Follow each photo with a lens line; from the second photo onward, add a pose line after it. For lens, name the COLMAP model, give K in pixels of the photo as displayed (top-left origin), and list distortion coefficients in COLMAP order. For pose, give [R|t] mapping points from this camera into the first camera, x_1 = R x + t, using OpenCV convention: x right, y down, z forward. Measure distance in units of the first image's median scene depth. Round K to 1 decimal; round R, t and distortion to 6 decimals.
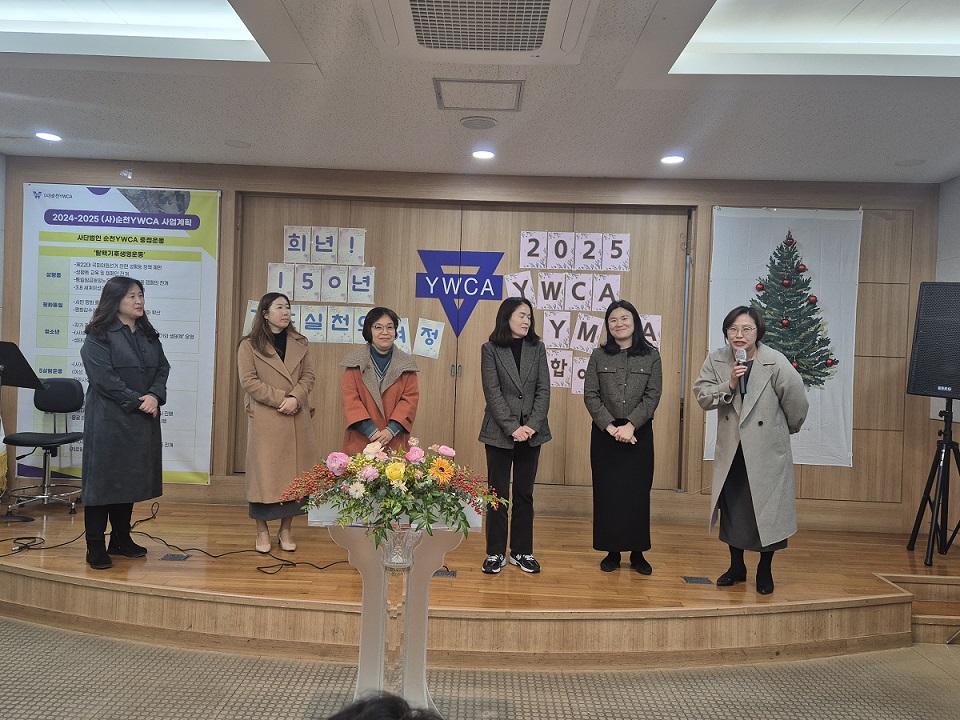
lens RADIAL K [[741.2, 0, 462.0], [0, 741.2, 360.7], [0, 0, 1]] dist [0.070793, -0.036382]
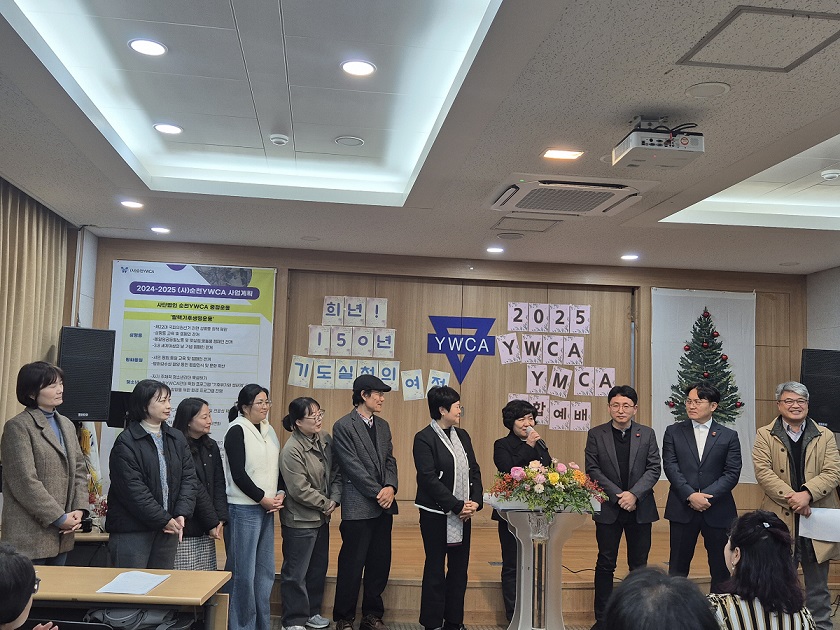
lens RADIAL K [[785.9, 0, 417.3], [0, 785.9, 315.9], [0, 0, 1]] dist [0.075647, 0.000000]
pose [[0.989532, 0.010123, 0.143961, -0.275953], [0.003926, 0.995280, -0.096969, -0.019079], [-0.144263, 0.096519, 0.984821, -0.321786]]
